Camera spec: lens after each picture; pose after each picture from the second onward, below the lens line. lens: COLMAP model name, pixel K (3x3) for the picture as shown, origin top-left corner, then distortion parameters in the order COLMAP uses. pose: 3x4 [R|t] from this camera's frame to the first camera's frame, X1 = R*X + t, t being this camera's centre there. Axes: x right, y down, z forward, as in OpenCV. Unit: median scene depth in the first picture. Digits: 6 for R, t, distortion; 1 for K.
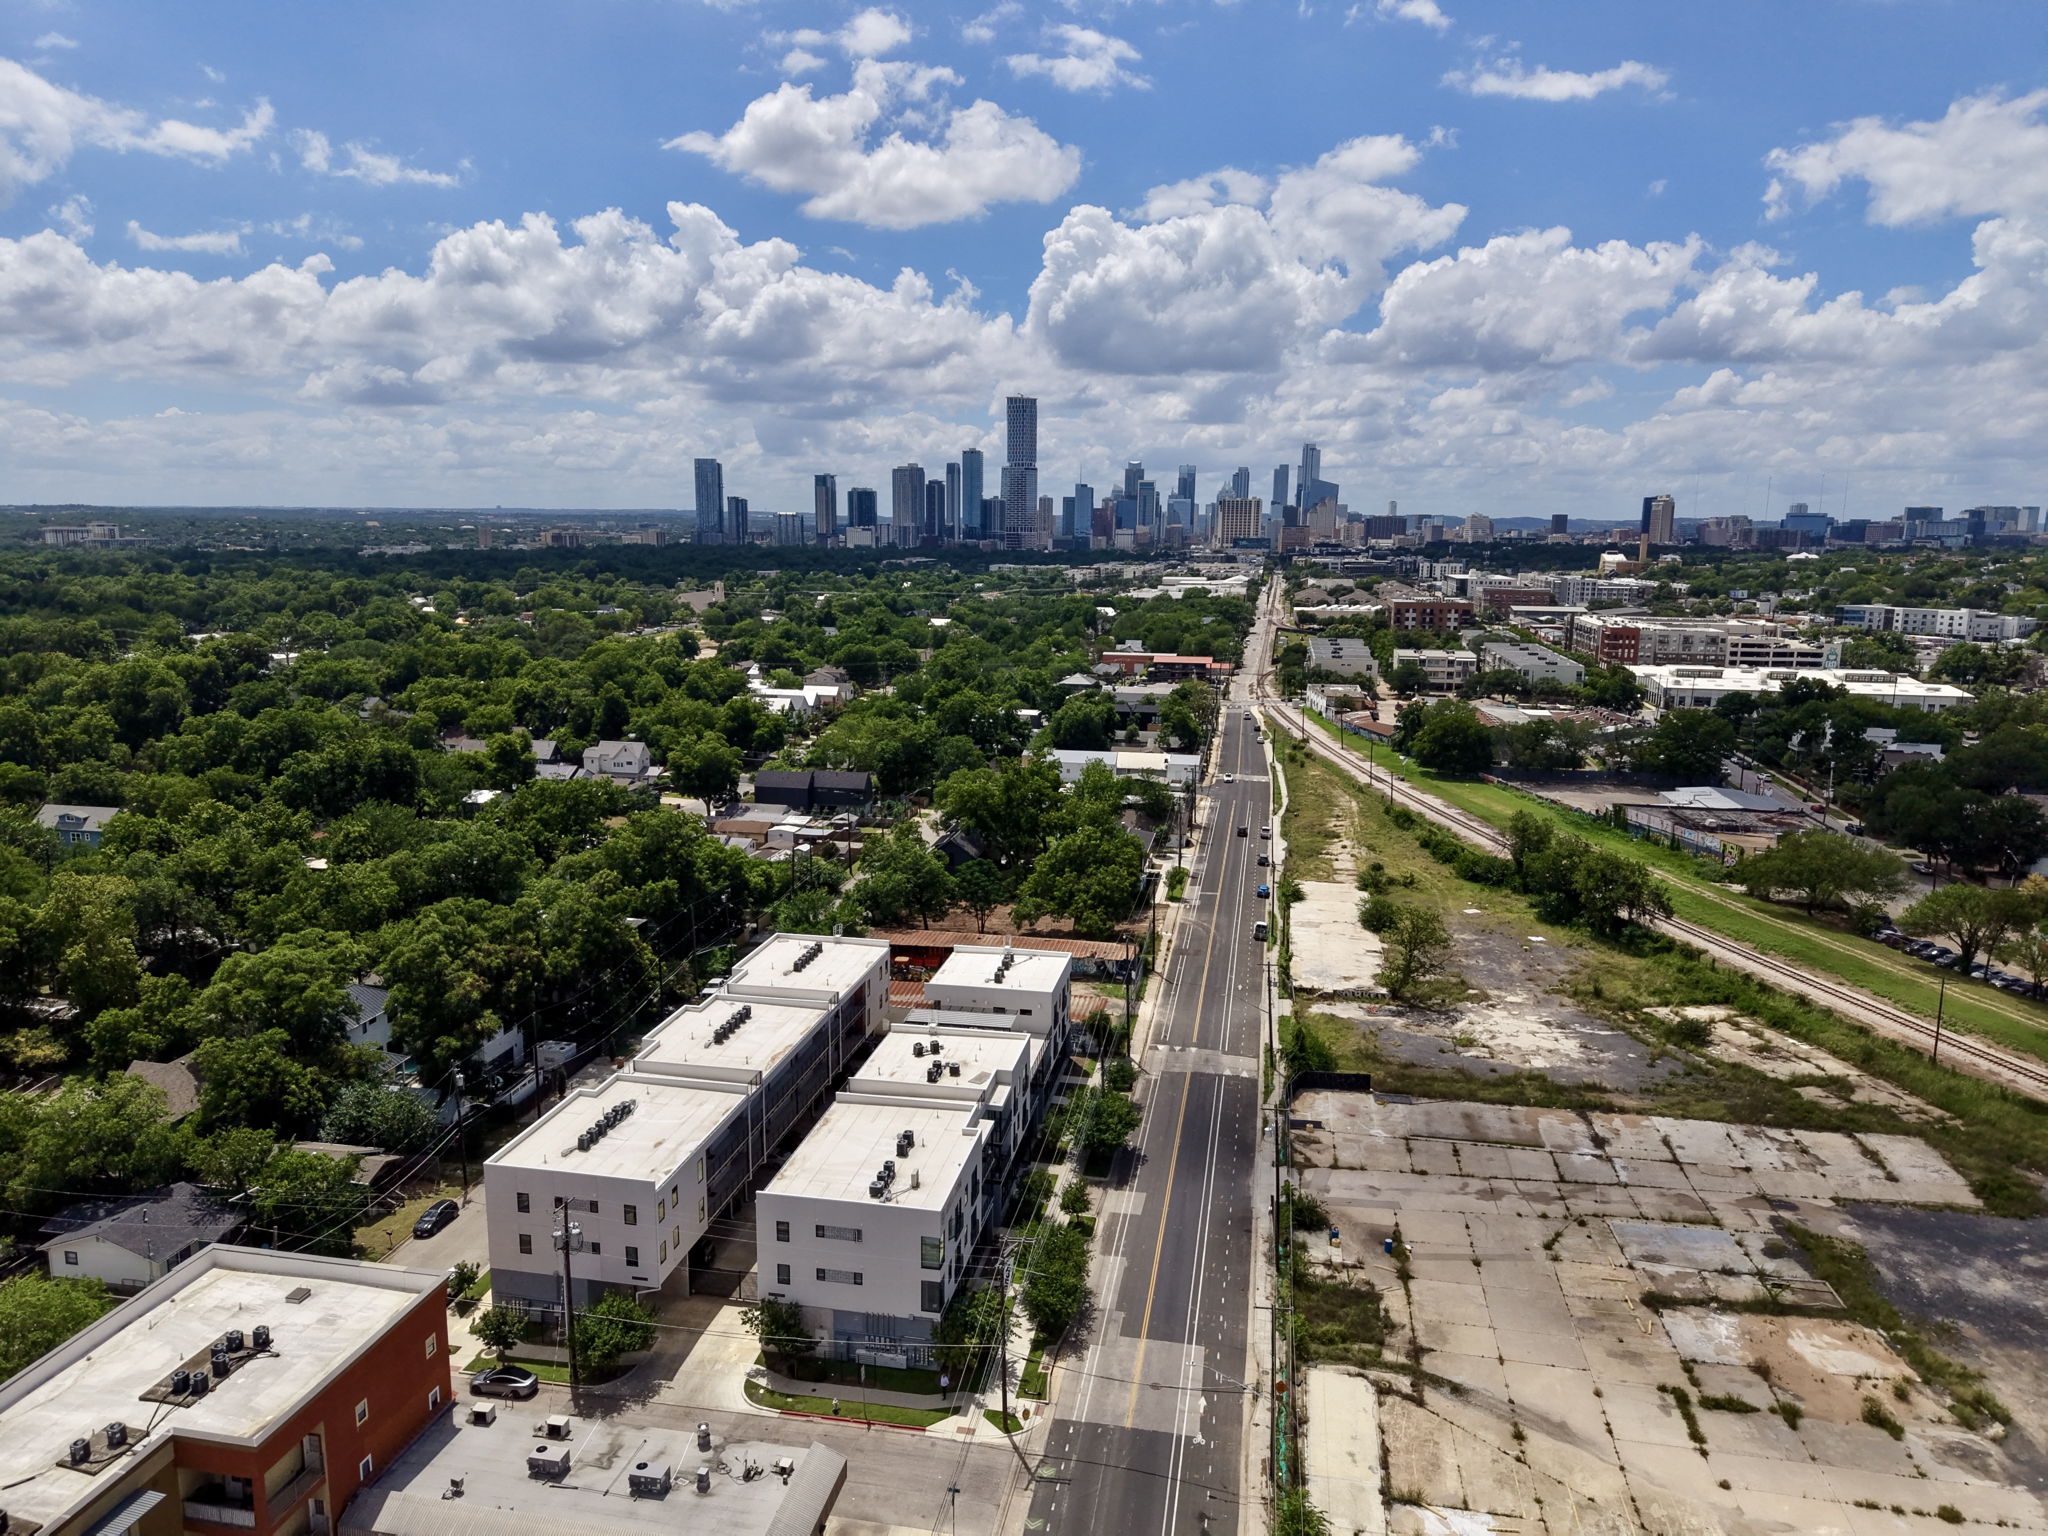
lens RADIAL K [[1368.9, 0, 1023.6], [0, 1368.9, 771.0], [0, 0, 1]] dist [0.026141, -0.023054]
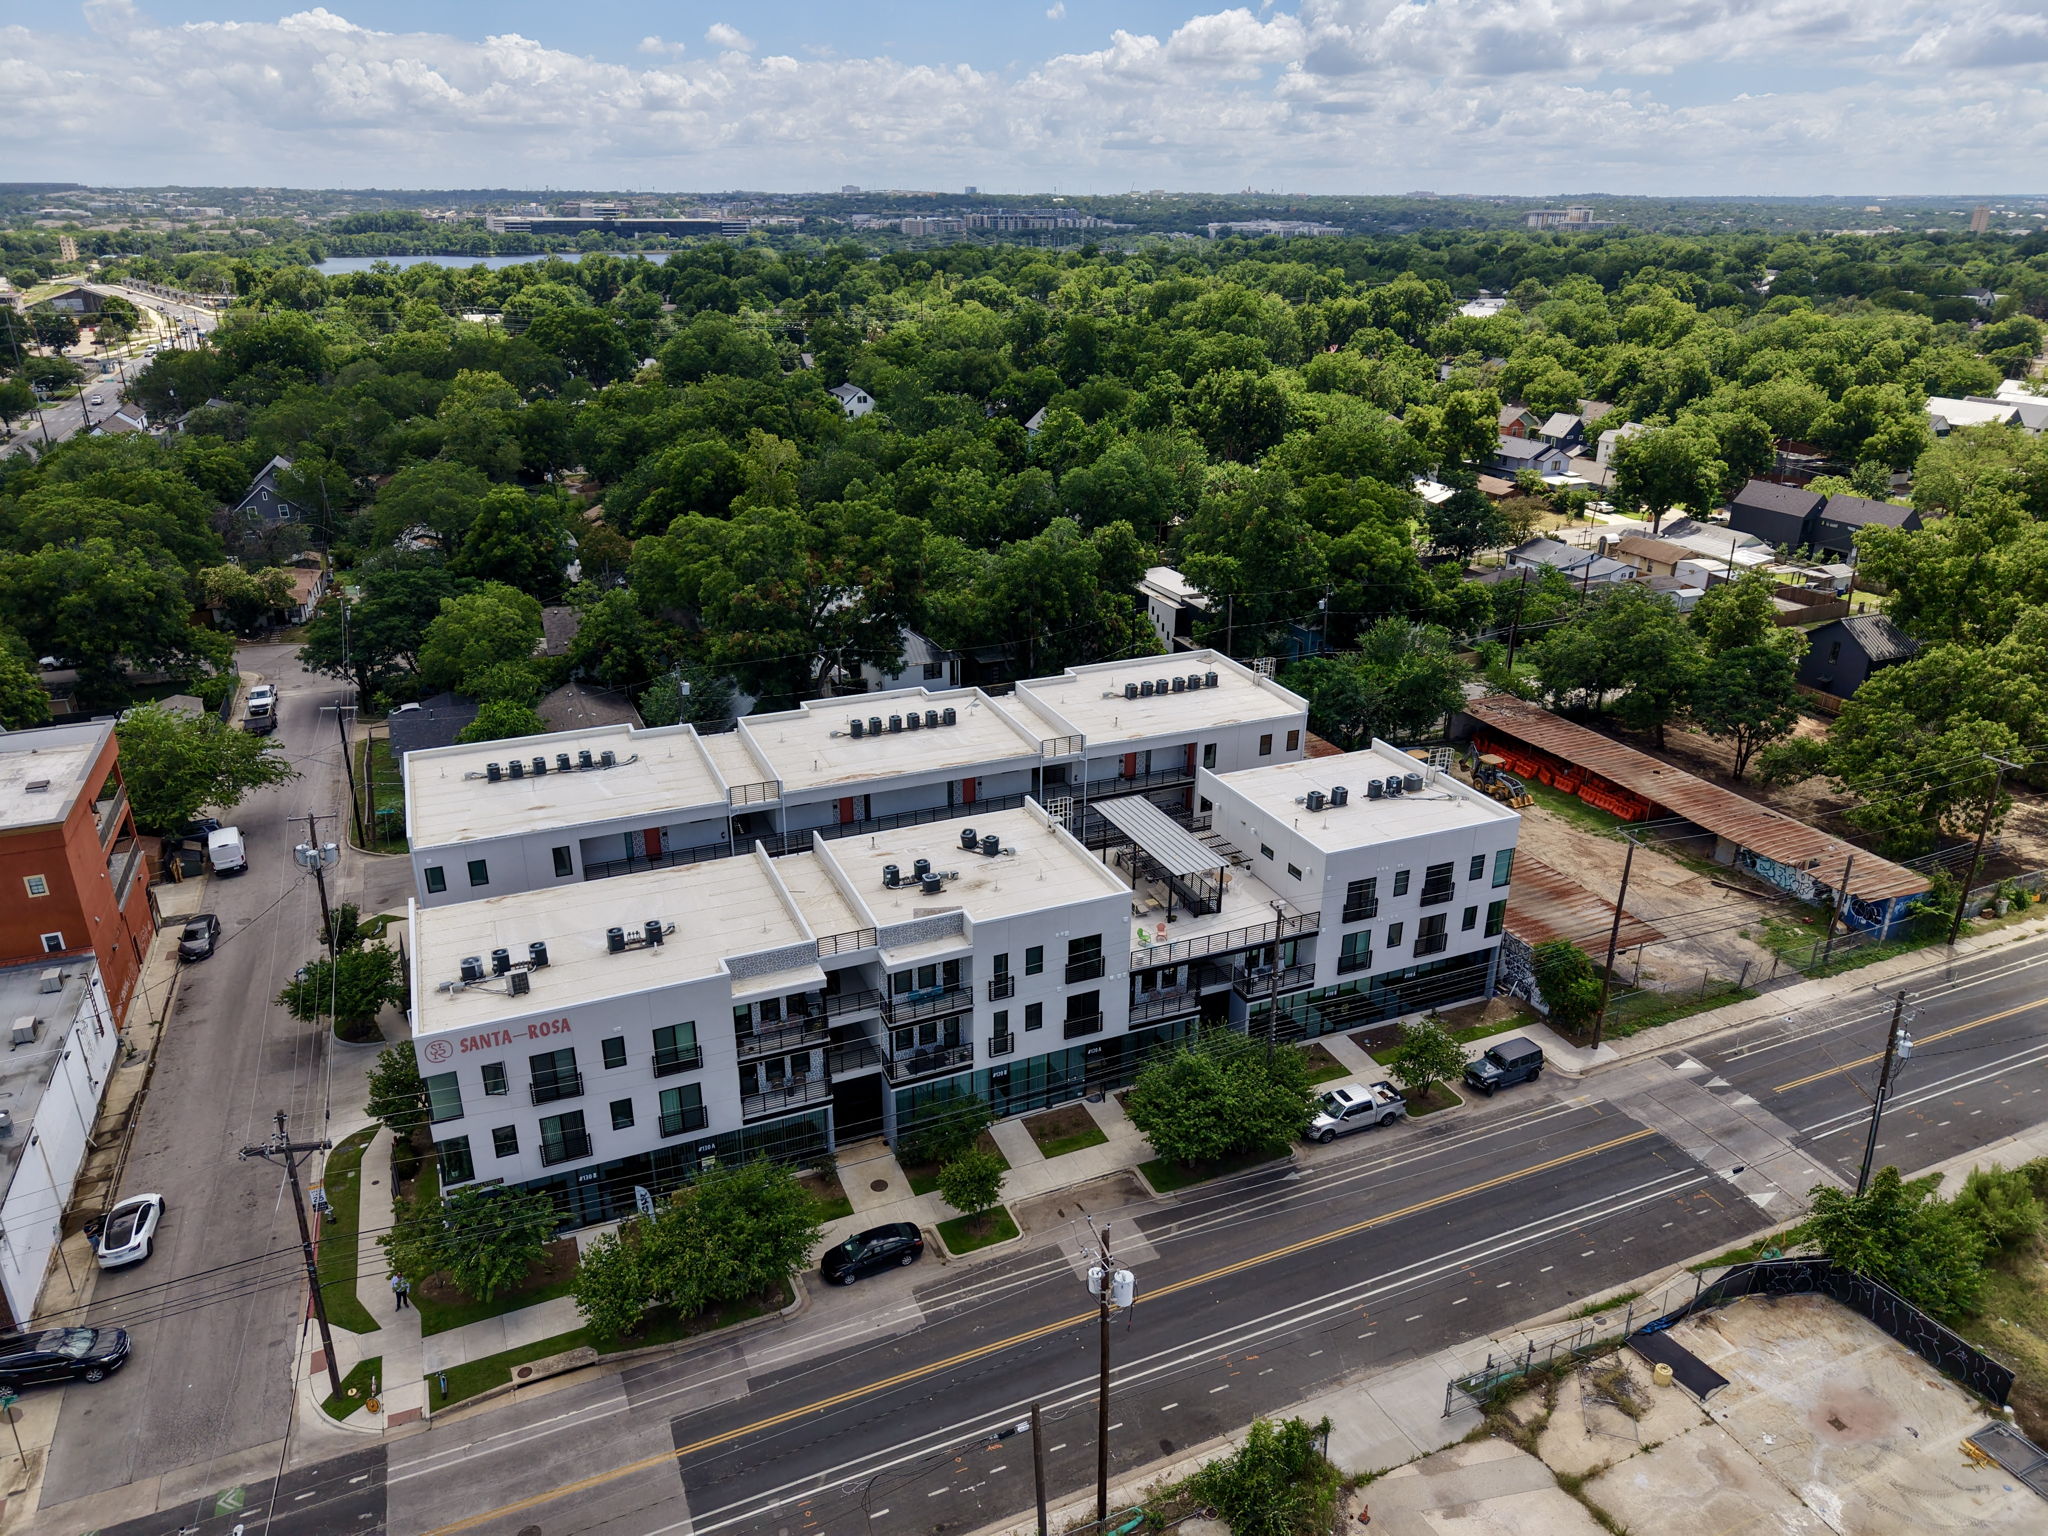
lens RADIAL K [[1368.9, 0, 1023.6], [0, 1368.9, 771.0], [0, 0, 1]] dist [0.026141, -0.023054]
pose [[0.560888, 0.310248, -0.767562, 0.341235], [-0.147931, 0.949765, 0.275795, 0.001562], [0.814568, -0.041144, 0.578607, 0.575774]]
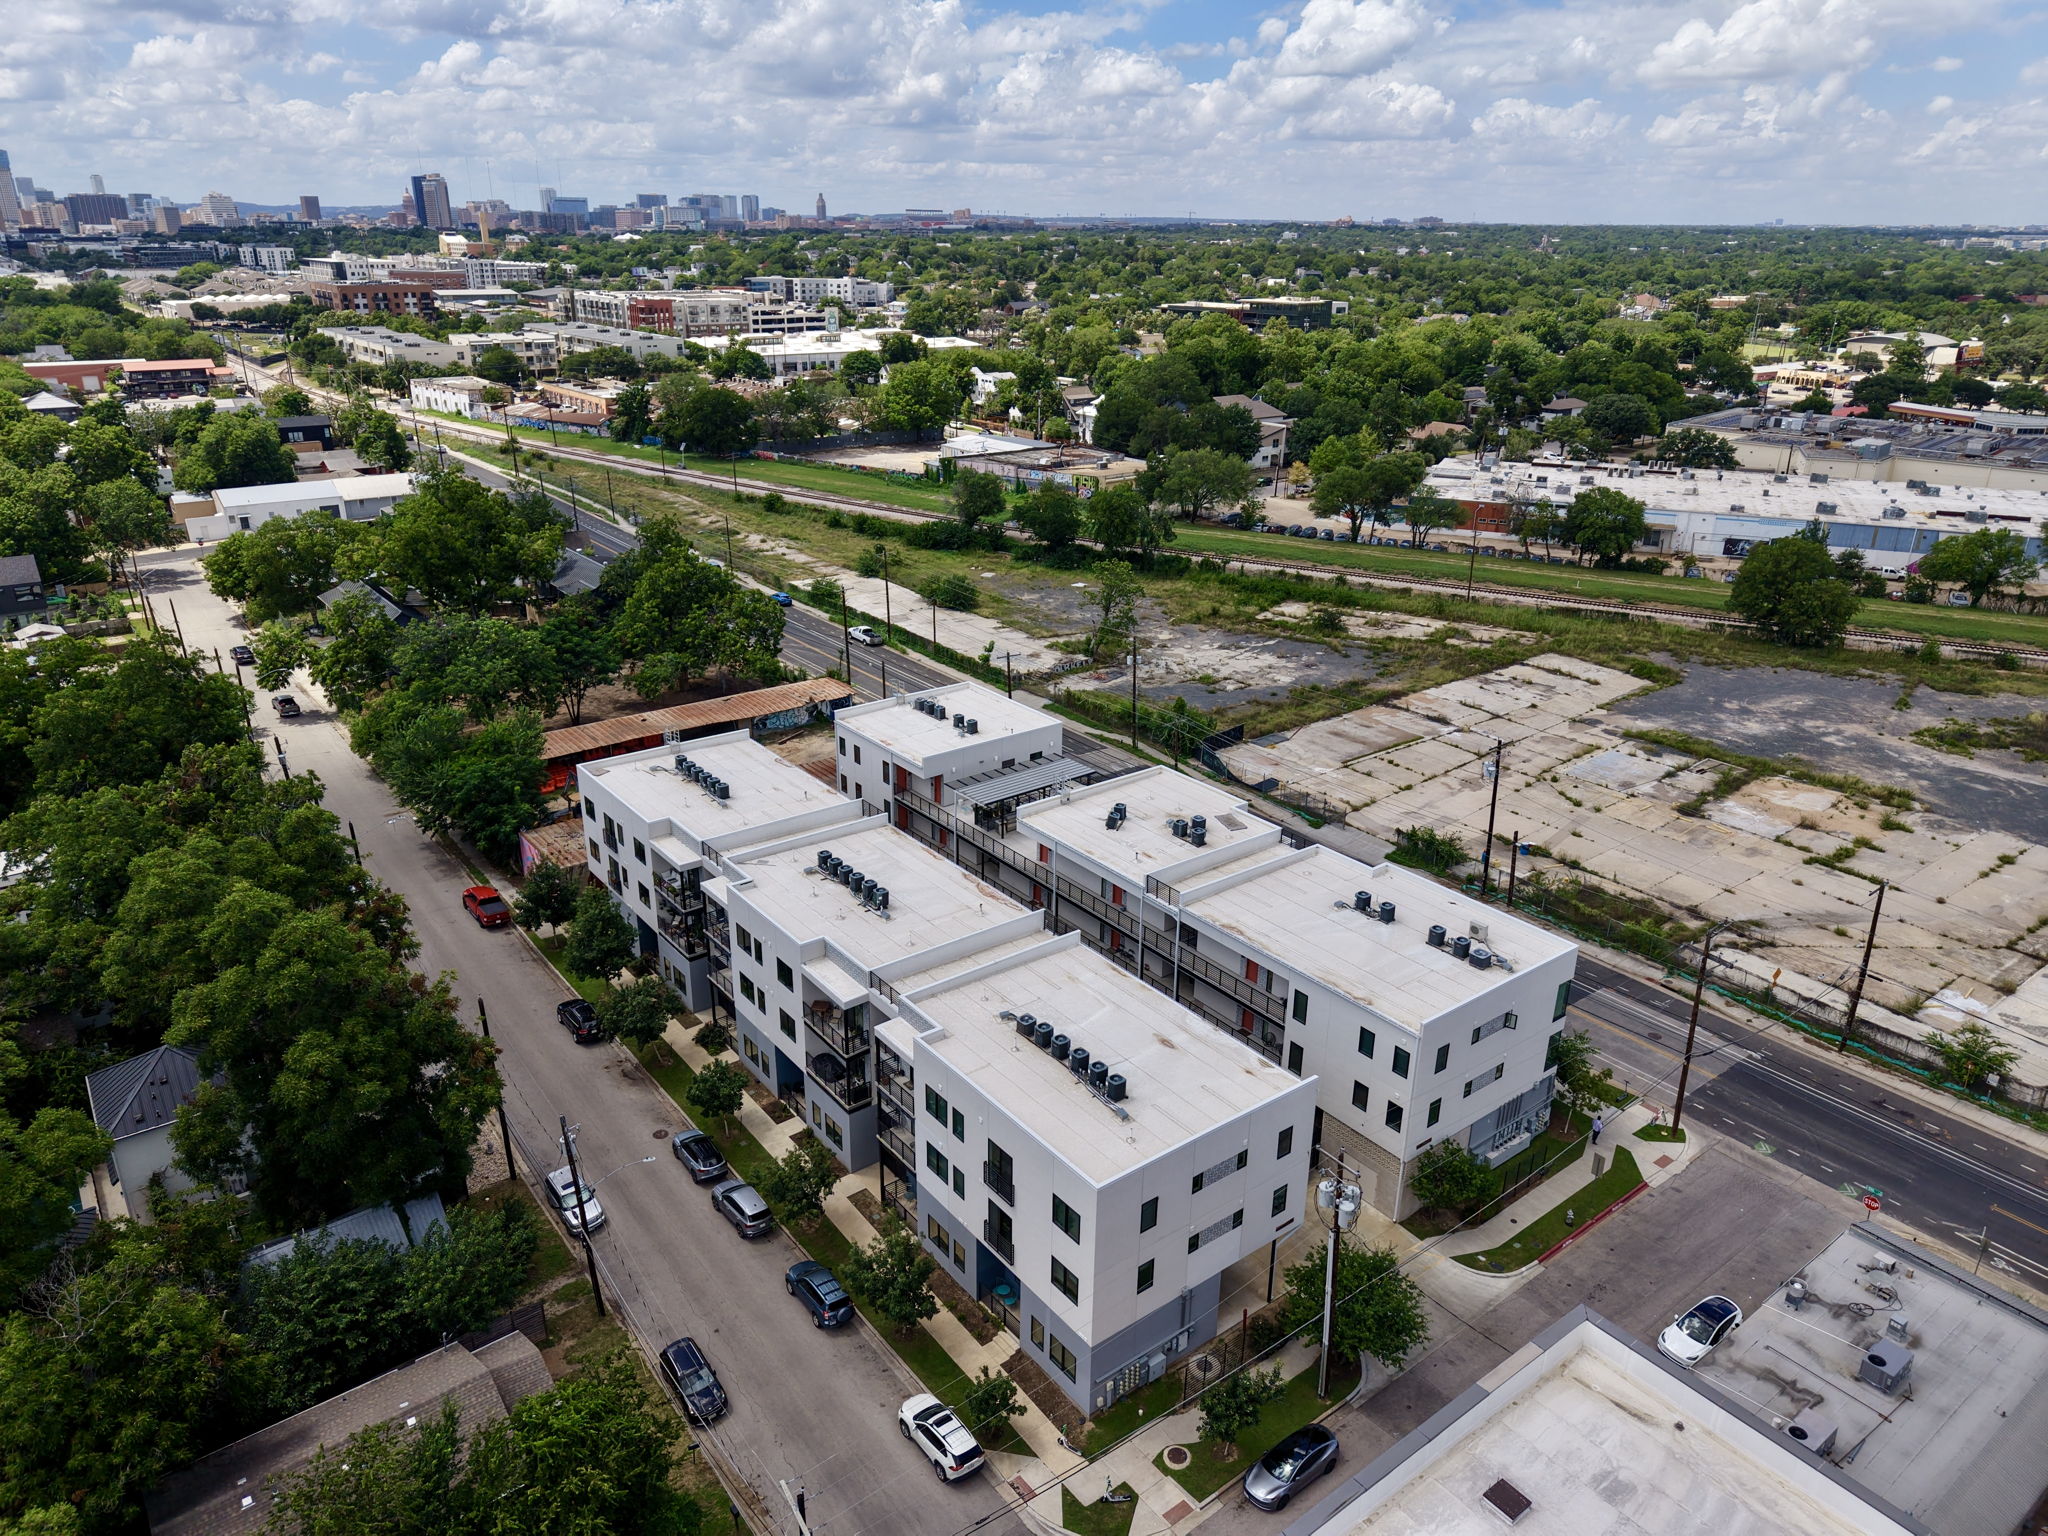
lens RADIAL K [[1368.9, 0, 1023.6], [0, 1368.9, 771.0], [0, 0, 1]] dist [0.026141, -0.023054]
pose [[0.668334, -0.279265, 0.689450, -0.528001], [0.131179, 0.956574, 0.260303, -0.018600], [-0.732203, -0.083529, 0.675945, 0.463898]]
